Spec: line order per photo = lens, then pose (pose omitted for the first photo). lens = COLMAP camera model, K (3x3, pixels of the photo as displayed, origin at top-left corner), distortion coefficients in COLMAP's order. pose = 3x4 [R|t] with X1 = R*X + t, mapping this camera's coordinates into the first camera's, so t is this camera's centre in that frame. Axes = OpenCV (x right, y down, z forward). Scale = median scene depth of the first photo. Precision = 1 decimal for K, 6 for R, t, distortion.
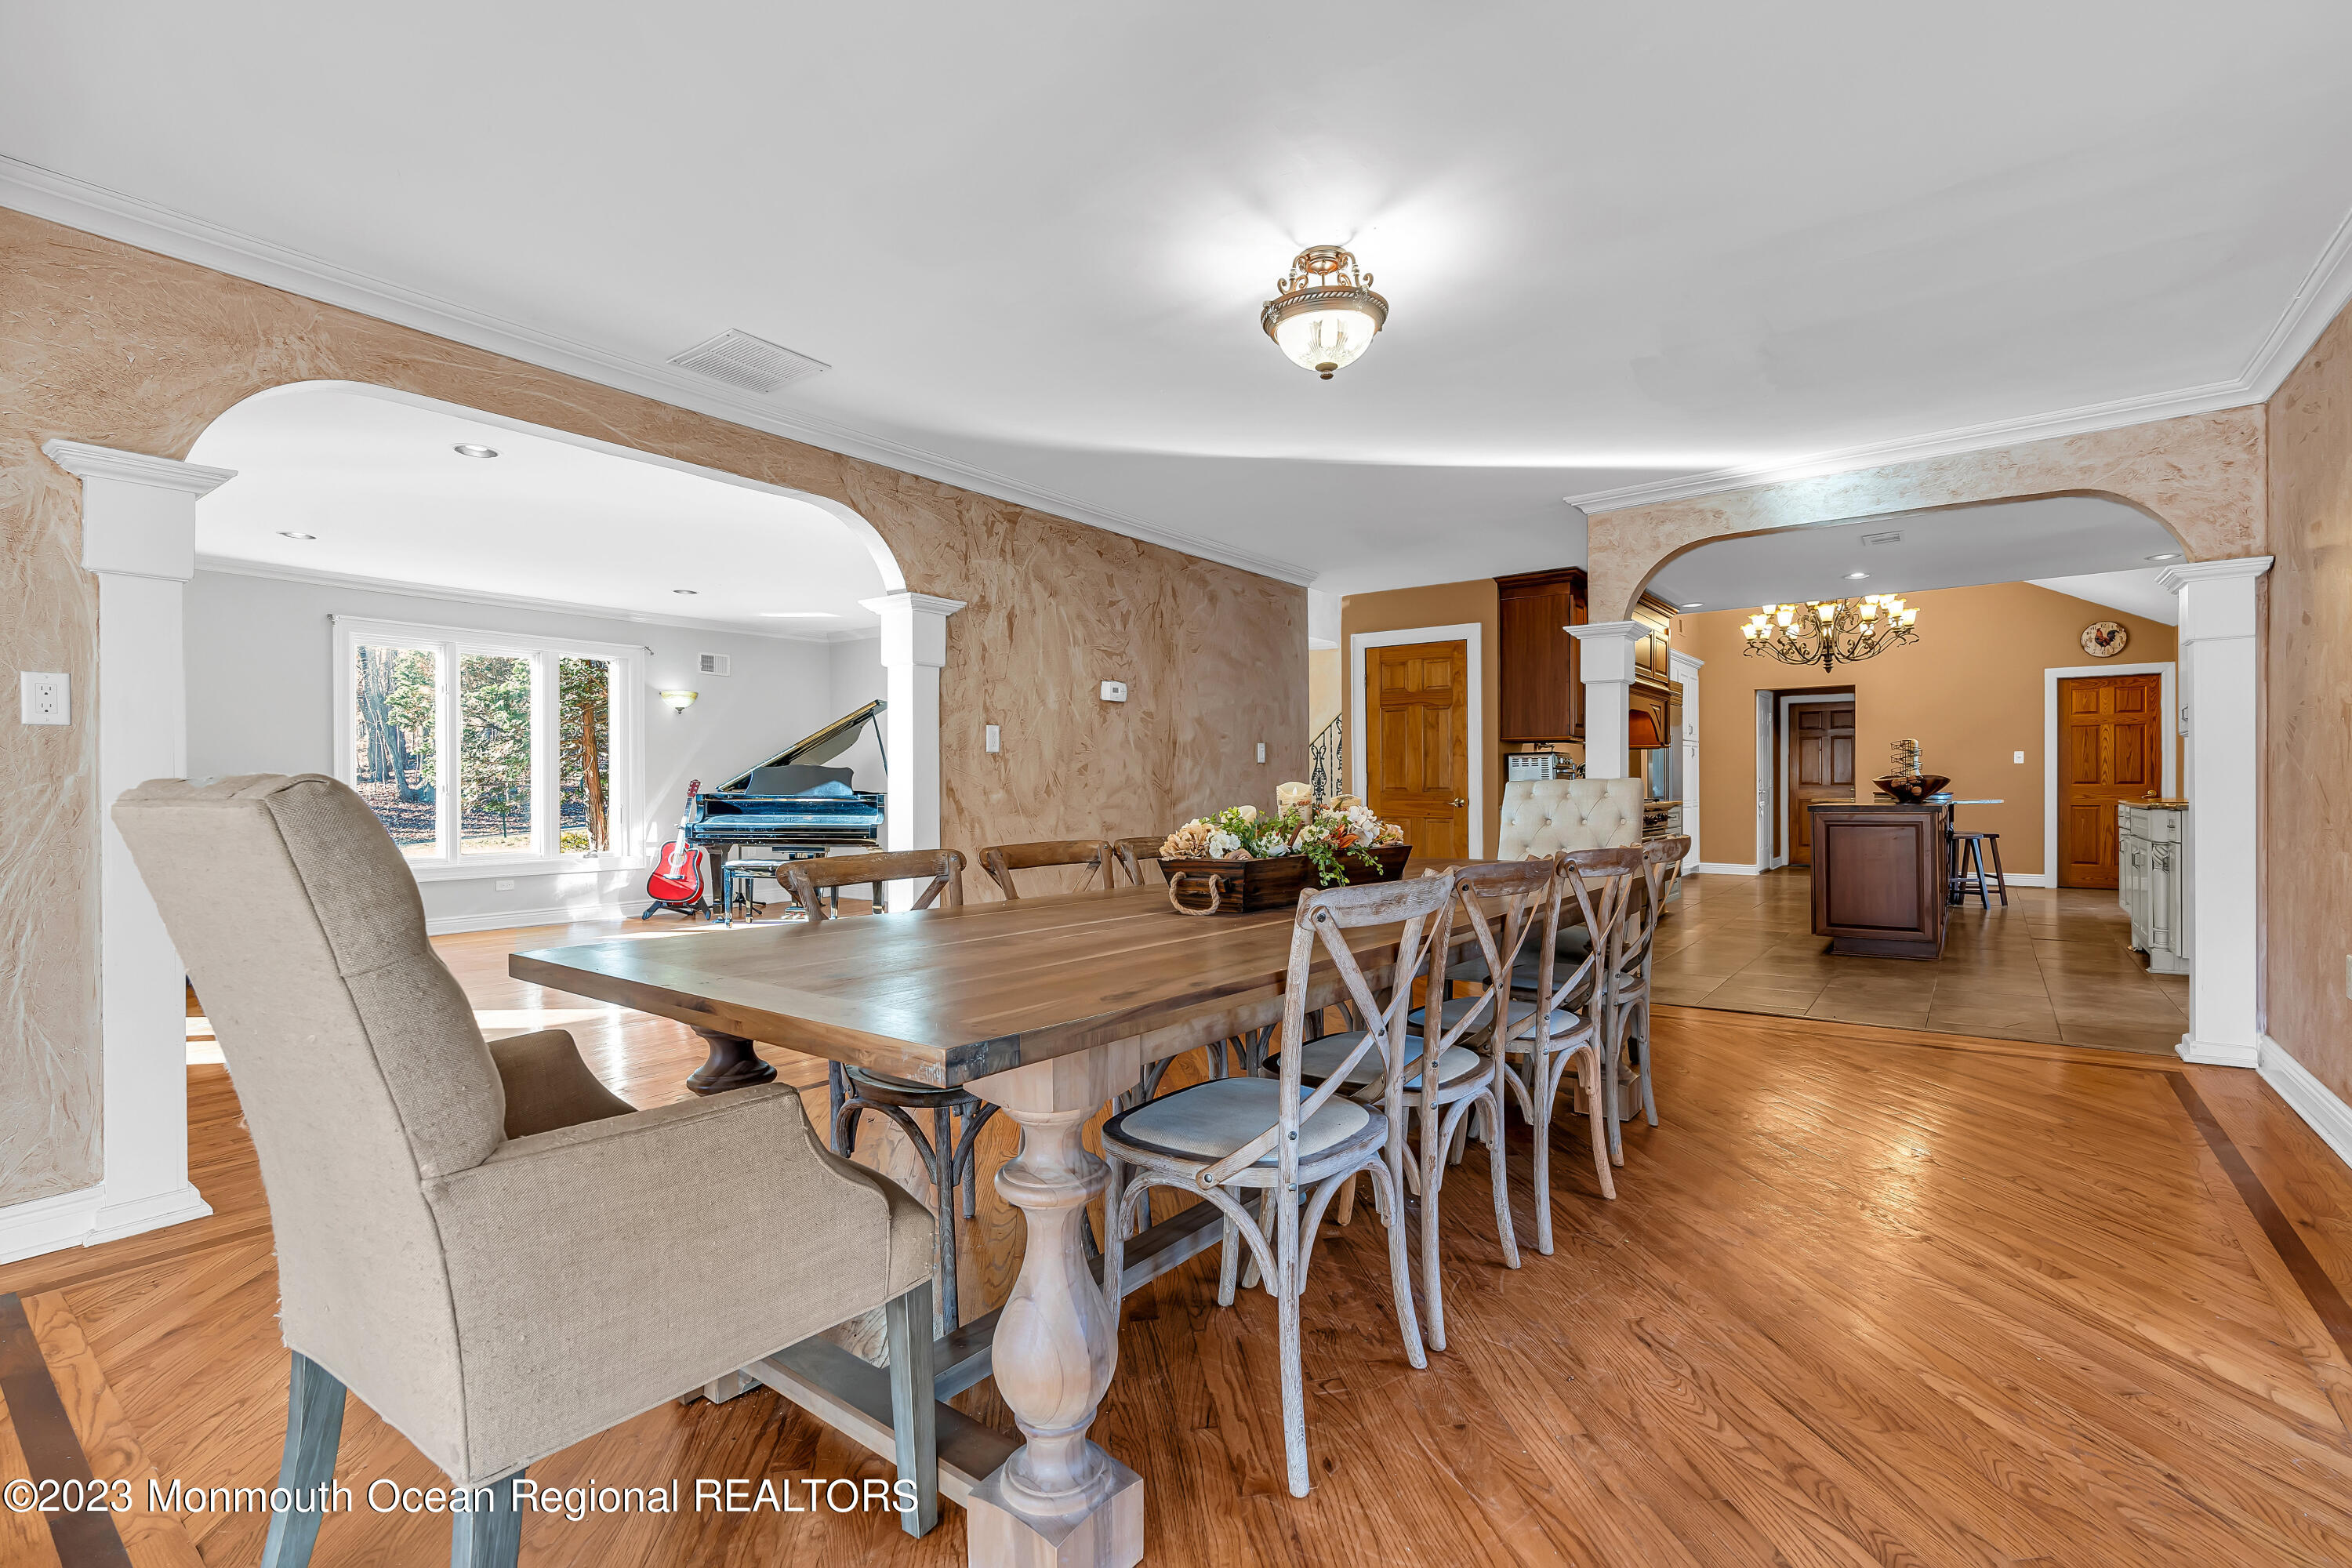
lens RADIAL K [[1060.0, 0, 1180.5], [0, 1060.0, 783.9], [0, 0, 1]] dist [-0.013300, 0.003386]
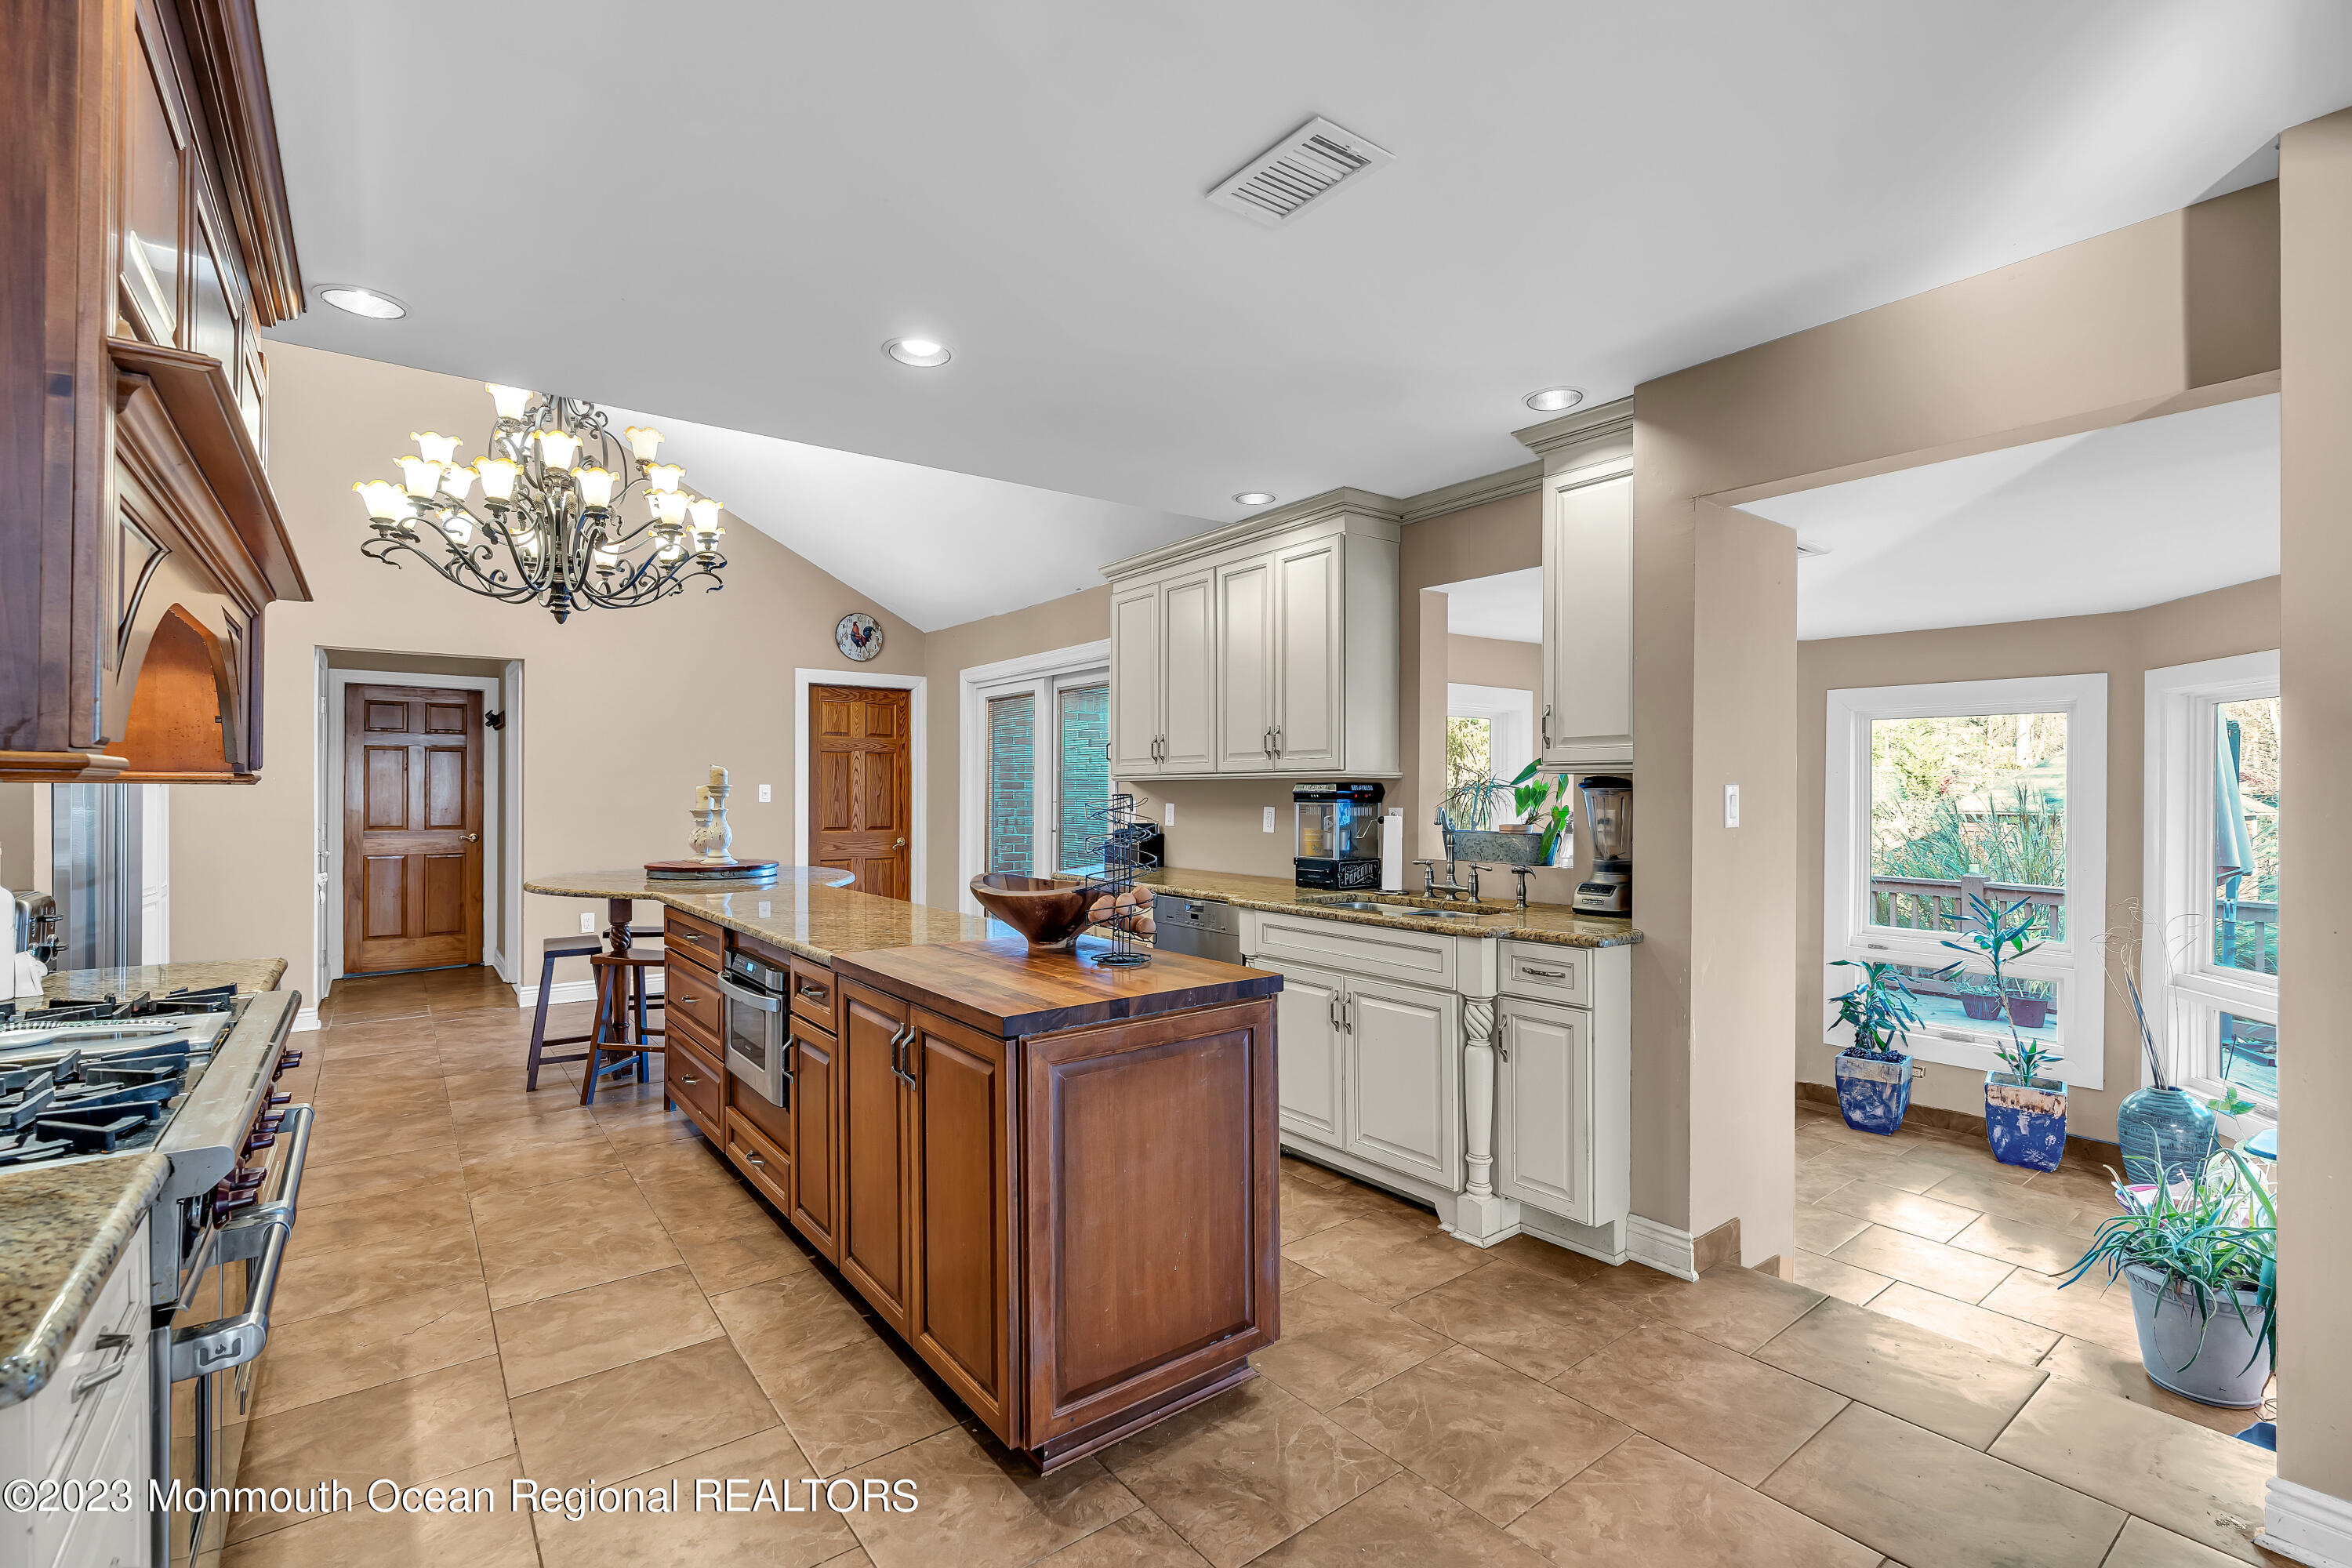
lens RADIAL K [[1060.0, 0, 1200.8], [0, 1060.0, 787.5], [0, 0, 1]] dist [-0.013300, 0.003386]
pose [[0.259438, 0.004630, 0.965749, 0.379911], [-0.004823, 0.999982, -0.003499, -0.051574], [-0.965748, -0.003750, 0.259456, 1.006892]]
